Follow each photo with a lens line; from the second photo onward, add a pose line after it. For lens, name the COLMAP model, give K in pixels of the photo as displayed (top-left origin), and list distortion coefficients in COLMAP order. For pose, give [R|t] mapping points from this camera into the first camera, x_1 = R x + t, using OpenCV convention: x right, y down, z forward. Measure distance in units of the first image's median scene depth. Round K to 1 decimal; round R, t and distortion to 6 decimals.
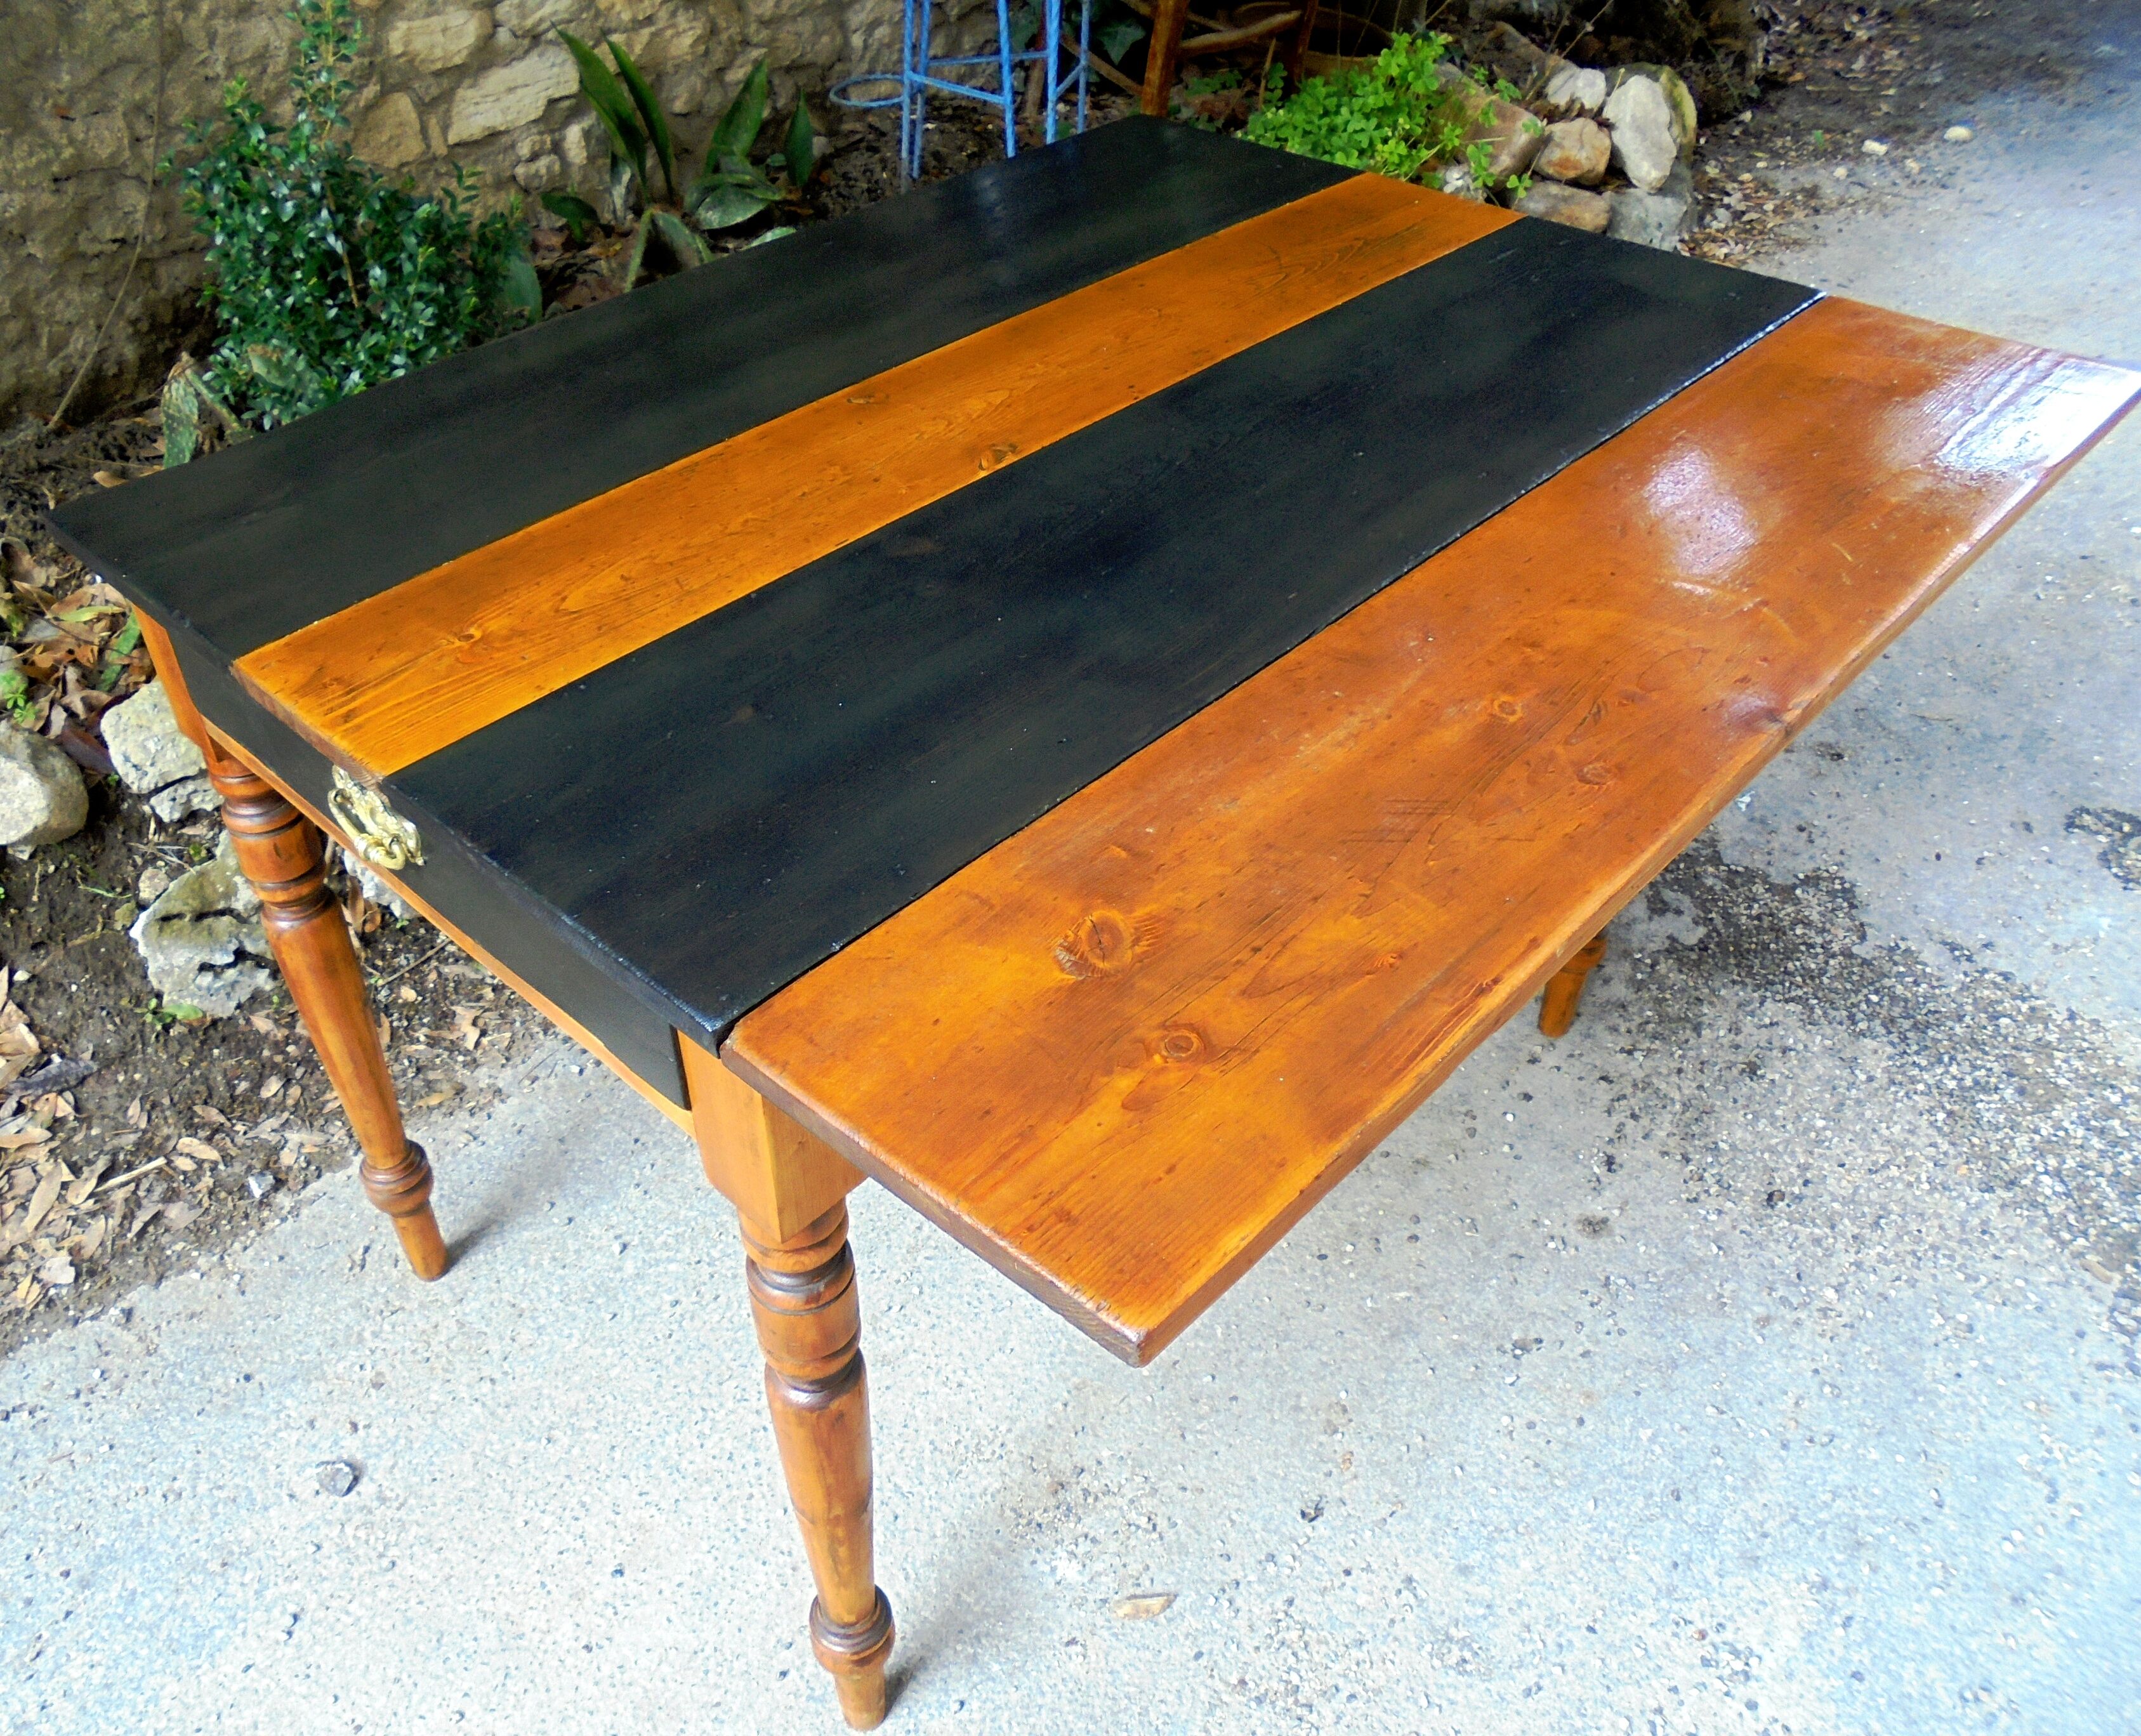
lens RADIAL K [[1769.8, 0, 983.7], [0, 1769.8, 876.2], [0, 0, 1]] dist [-0.139430, 0.148438]
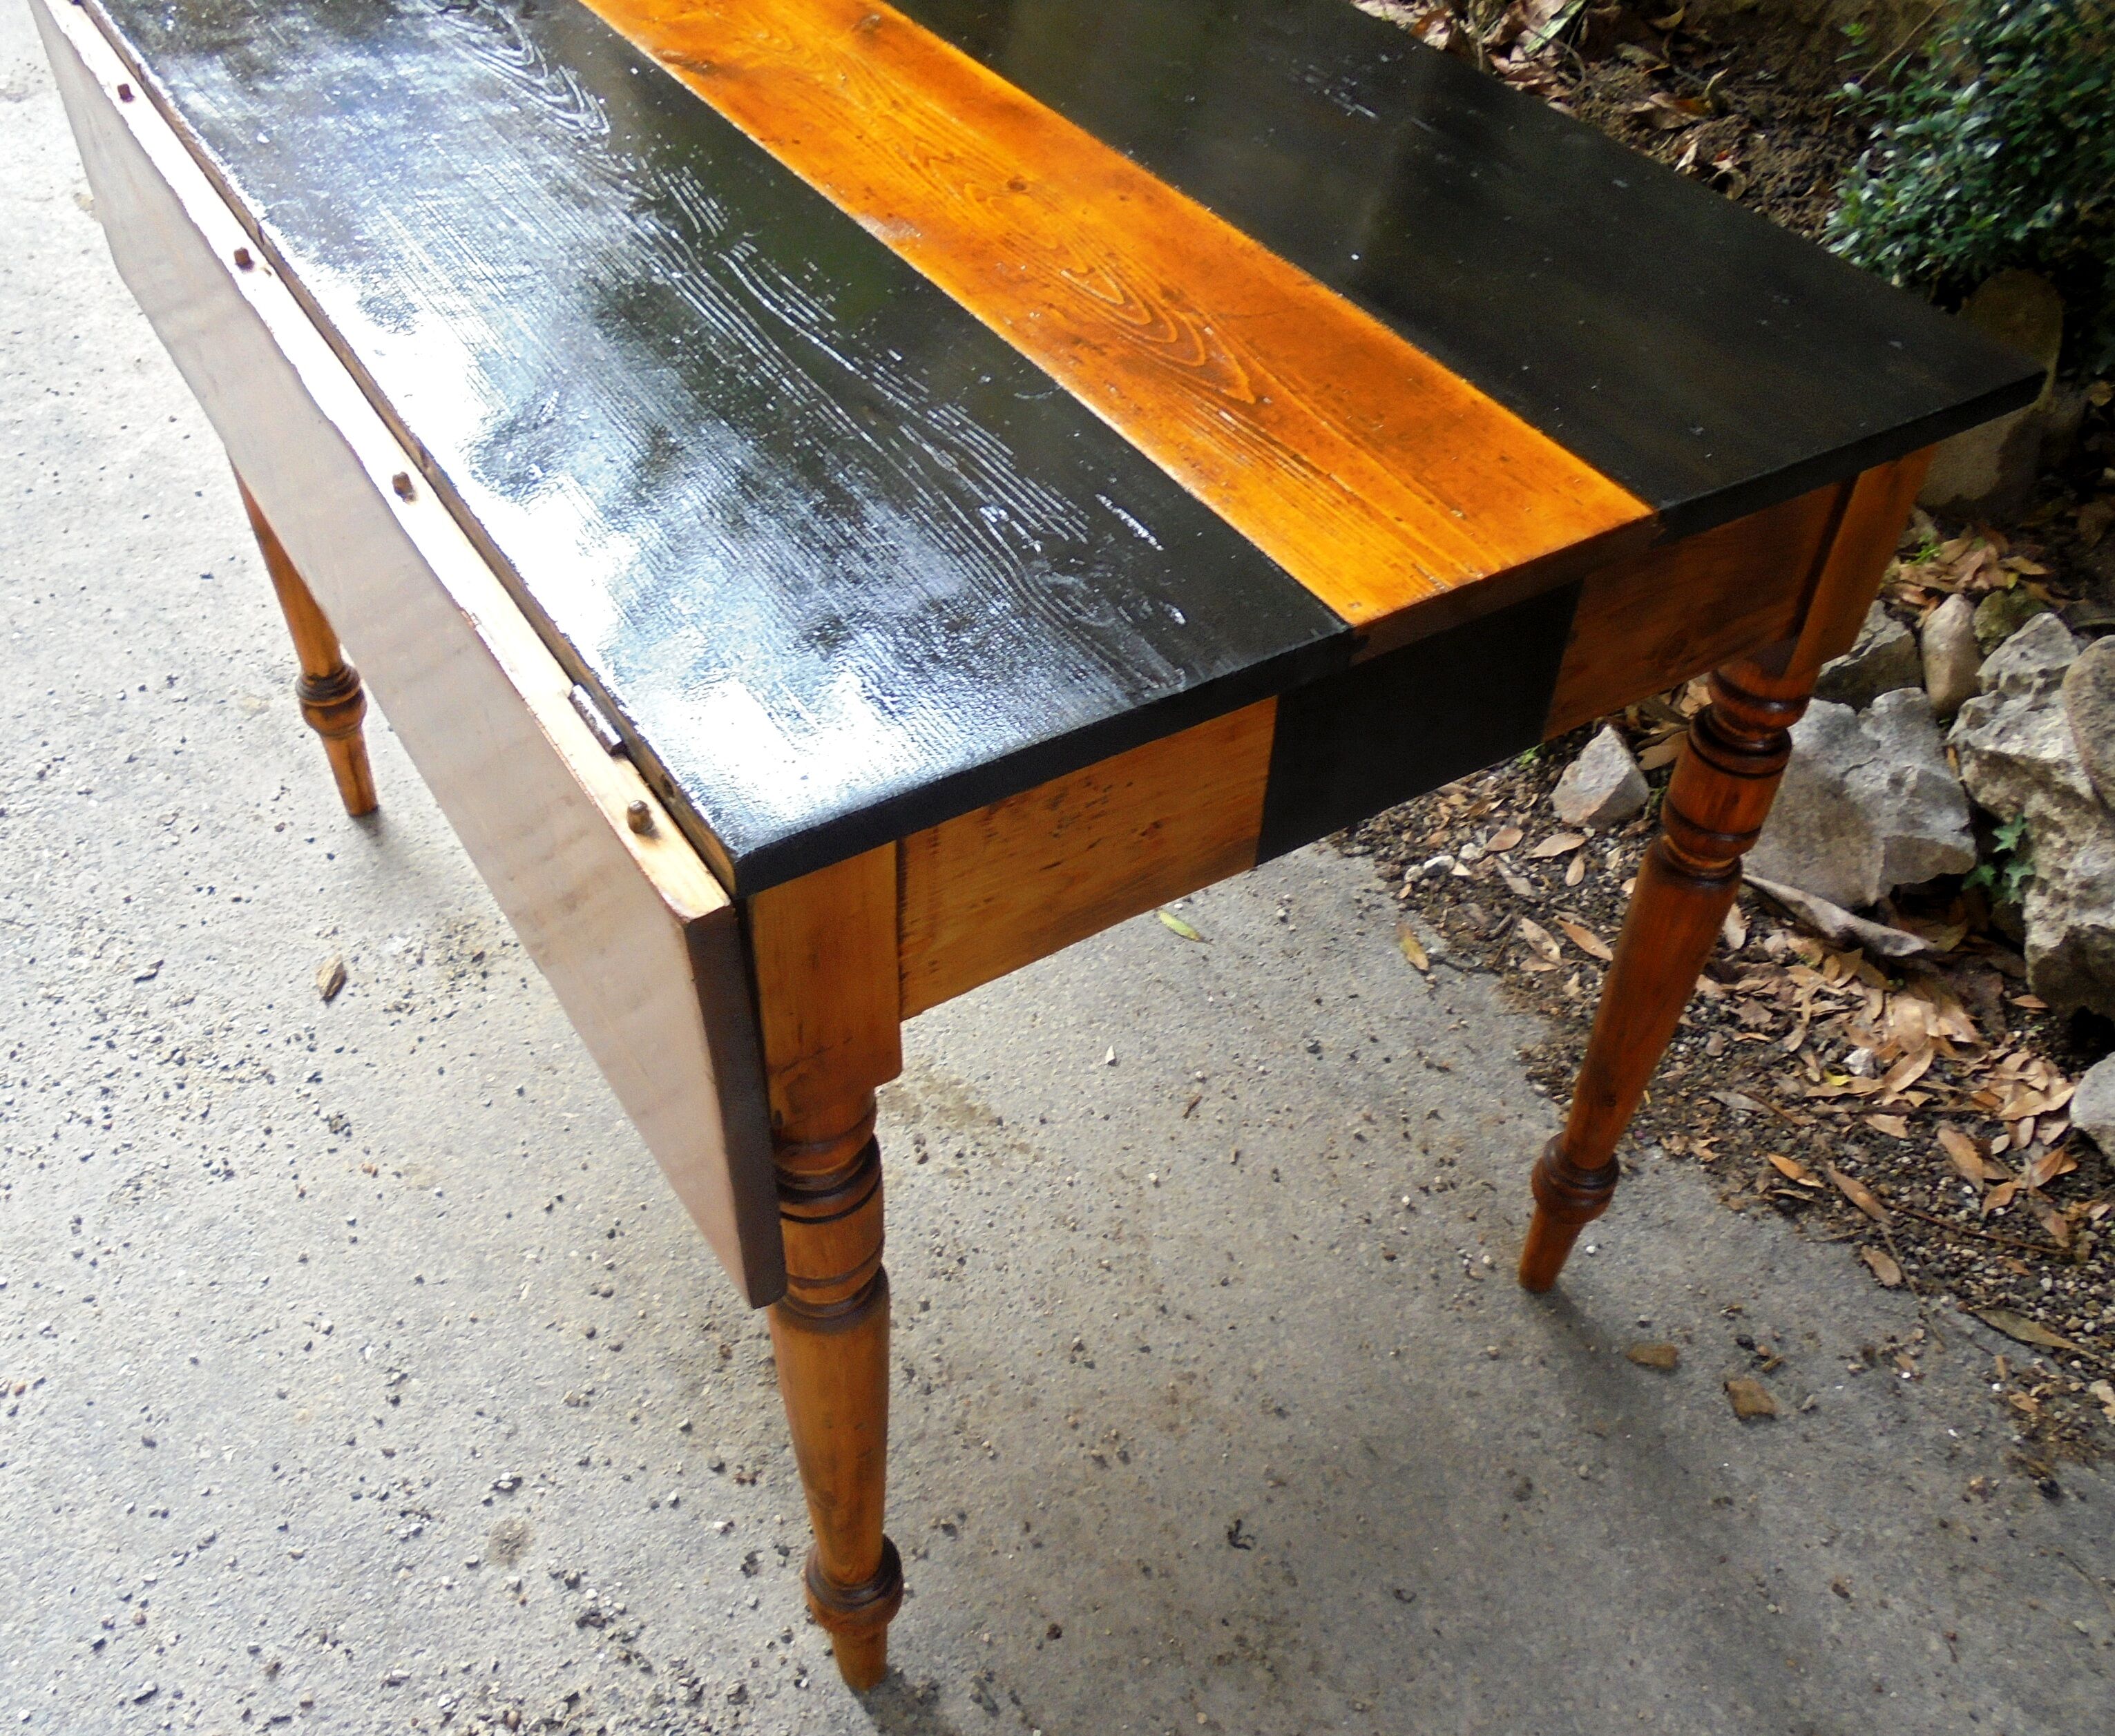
lens RADIAL K [[1927.2, 0, 988.8], [0, 1927.2, 934.9], [0, 0, 1]] dist [-0.101601, 0.030169]
pose [[-0.252347, 0.700812, -0.667221, 0.584477], [-0.629943, 0.404424, 0.663033, -0.499964], [0.734502, 0.587626, 0.339416, 0.648360]]
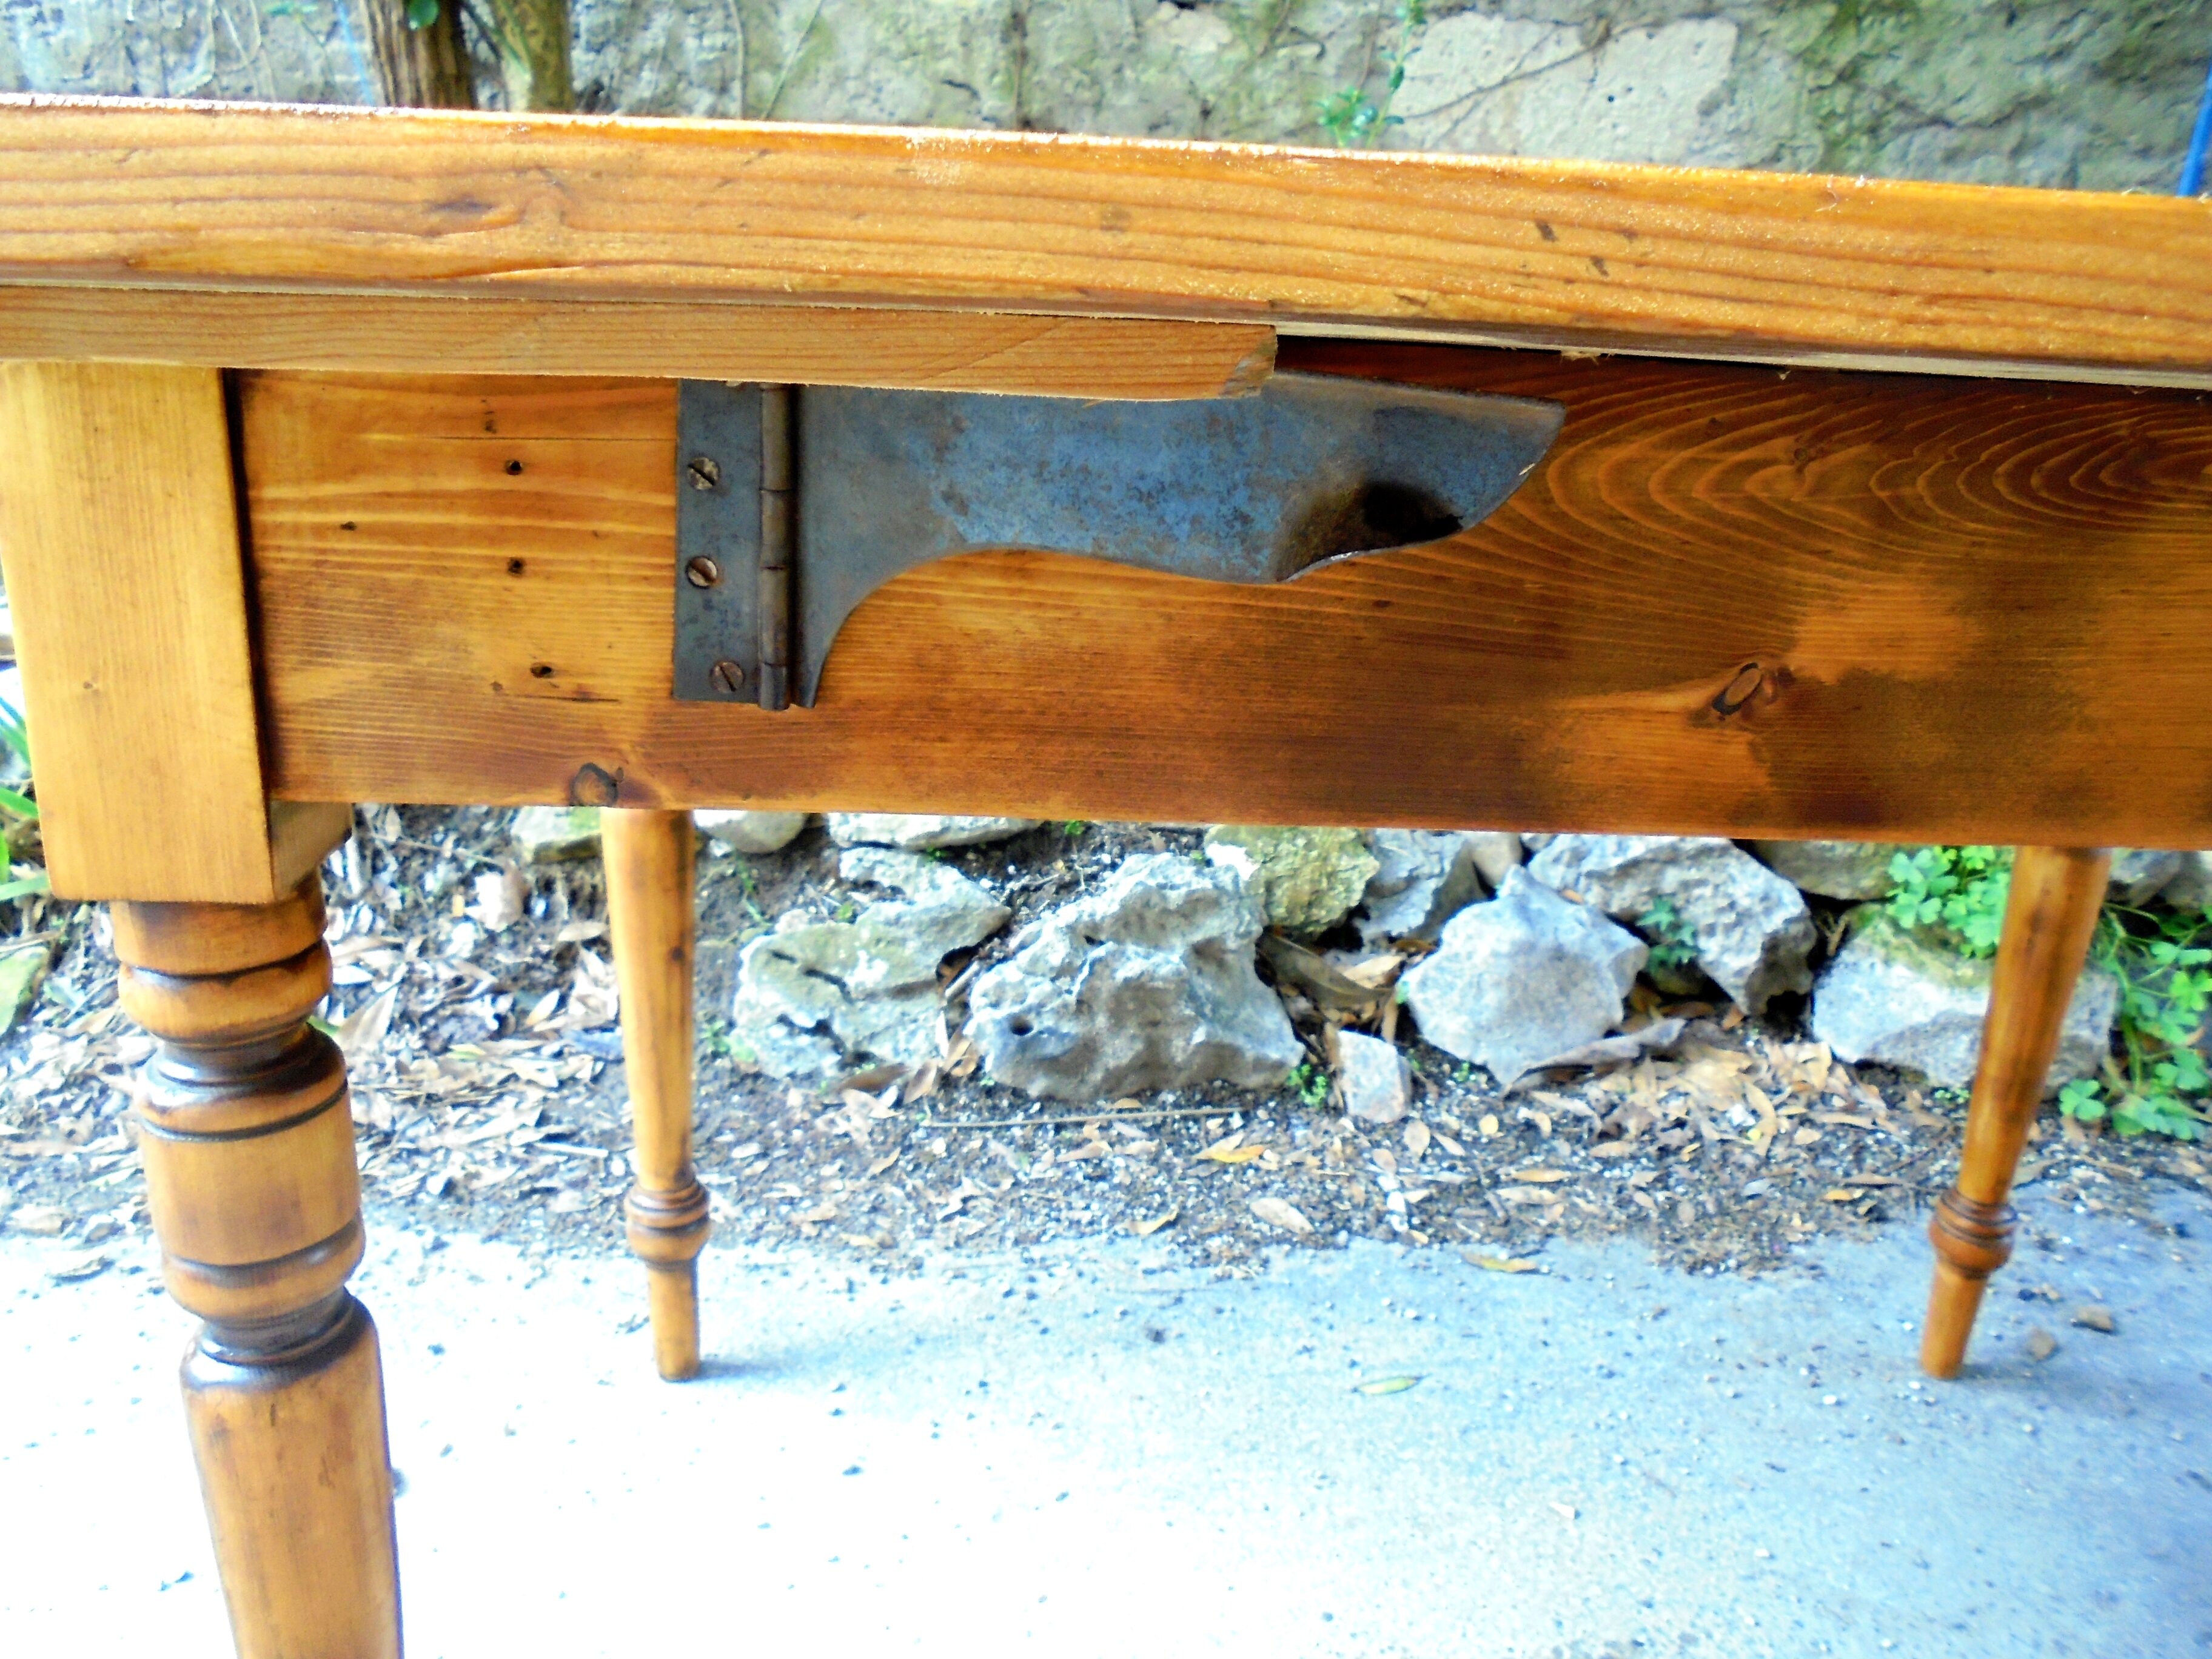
lens RADIAL K [[1695.2, 0, 1081.3], [0, 1695.2, 809.5], [0, 0, 1]] dist [-0.097725, 0.008019]
pose [[0.724425, 0.258467, -0.639065, 0.213319], [-0.483086, 0.851679, -0.203154, 0.063304], [0.491769, 0.455893, 0.741839, 0.356920]]
